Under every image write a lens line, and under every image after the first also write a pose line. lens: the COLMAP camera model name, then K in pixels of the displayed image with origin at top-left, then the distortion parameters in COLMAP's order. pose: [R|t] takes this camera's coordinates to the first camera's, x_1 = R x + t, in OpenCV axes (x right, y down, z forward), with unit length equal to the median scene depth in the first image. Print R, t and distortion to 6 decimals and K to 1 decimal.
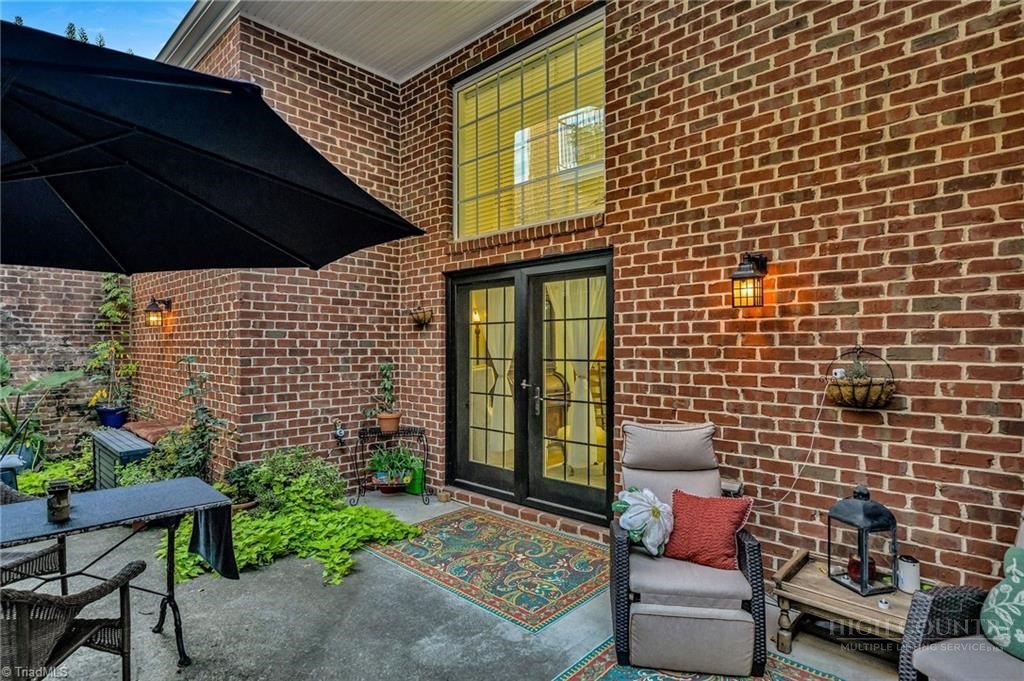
lens RADIAL K [[528.9, 0, 508.4], [0, 528.9, 345.4], [0, 0, 1]] dist [-0.003366, 0.000329]
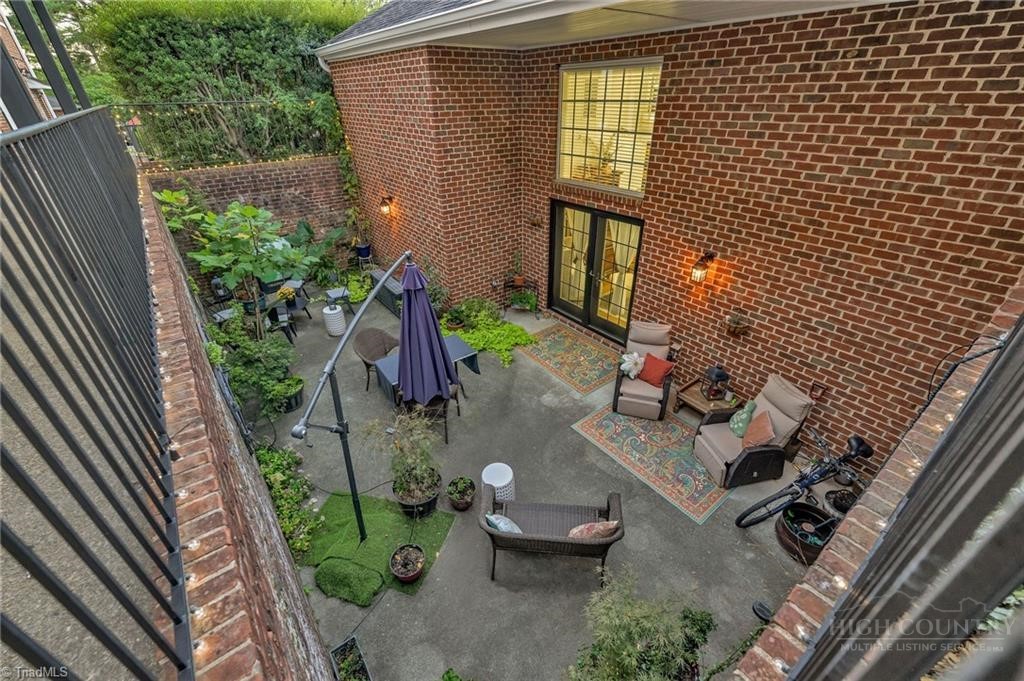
lens RADIAL K [[419.5, 0, 513.9], [0, 419.5, 336.1], [0, 0, 1]] dist [-0.001471, -0.000222]
pose [[0.988030, 0.068299, -0.138322, -0.022272], [0.011758, 0.860700, 0.508976, -0.546127], [0.153816, -0.504510, 0.849594, -0.486476]]
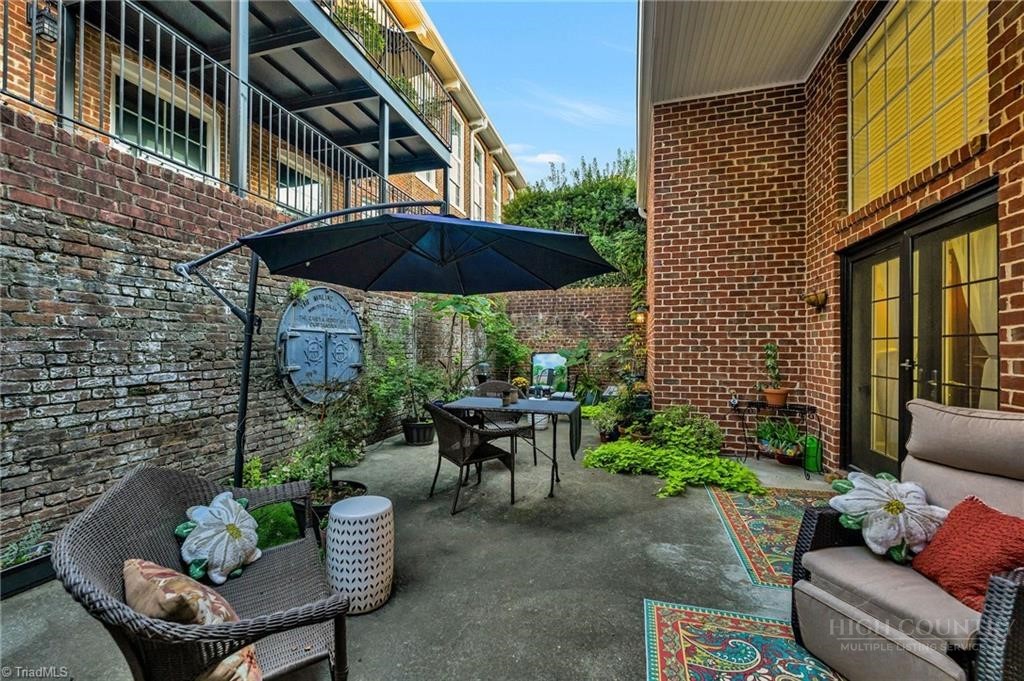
lens RADIAL K [[425.3, 0, 505.1], [0, 425.3, 343.2], [0, 0, 1]] dist [-0.001766, -0.000198]
pose [[0.439005, -0.007528, -0.898453, 0.390023], [0.000530, 0.999967, -0.008120, 0.046996], [0.898484, 0.003089, 0.438994, 0.119737]]
